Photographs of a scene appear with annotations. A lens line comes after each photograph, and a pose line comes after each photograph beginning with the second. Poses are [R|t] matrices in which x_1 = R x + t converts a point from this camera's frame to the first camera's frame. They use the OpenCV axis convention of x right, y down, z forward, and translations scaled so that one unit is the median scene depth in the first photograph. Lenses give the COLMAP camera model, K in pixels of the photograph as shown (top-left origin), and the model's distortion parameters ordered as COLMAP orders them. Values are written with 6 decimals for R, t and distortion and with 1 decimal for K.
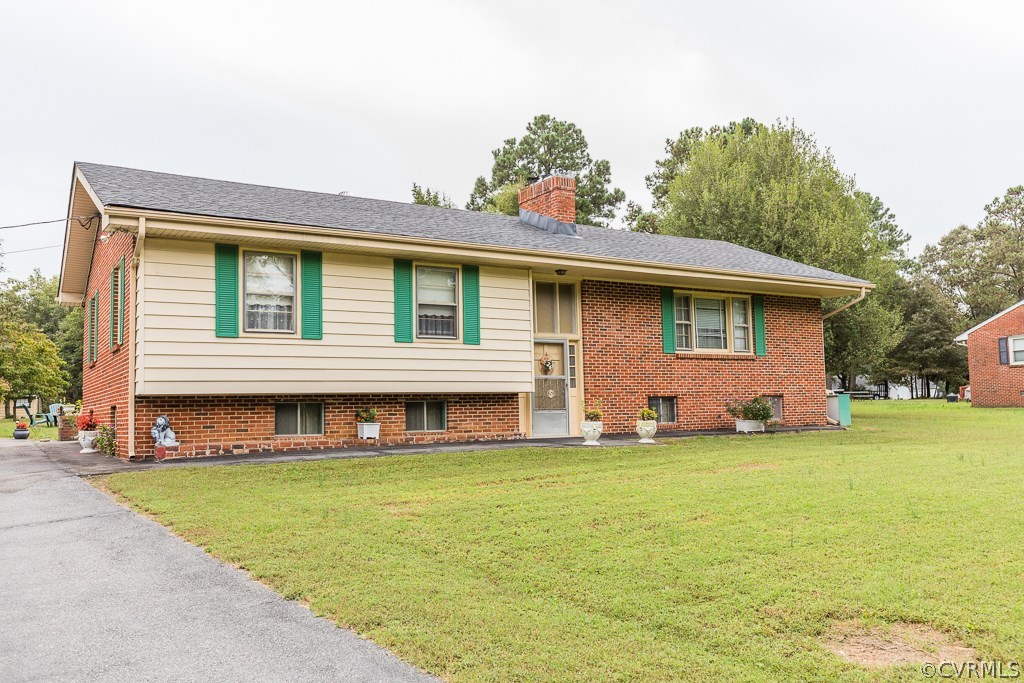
lens RADIAL K [[829.9, 0, 512.0], [0, 829.9, 341.5], [0, 0, 1]] dist [0.004047, 0.001056]
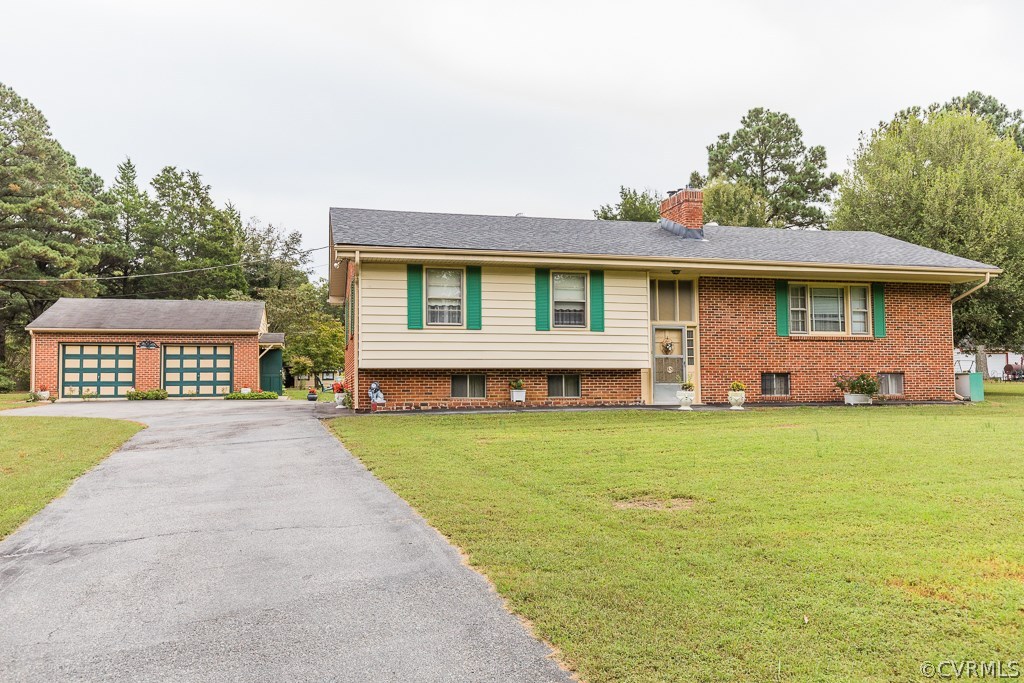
lens RADIAL K [[785.8, 0, 512.0], [0, 785.8, 341.5], [0, 0, 1]] dist [0.001220, -0.001851]
pose [[0.949590, -0.005801, -0.313442, 0.197170], [0.013505, 0.999658, 0.022413, -0.009355], [0.313205, -0.025517, 0.949343, -0.200748]]
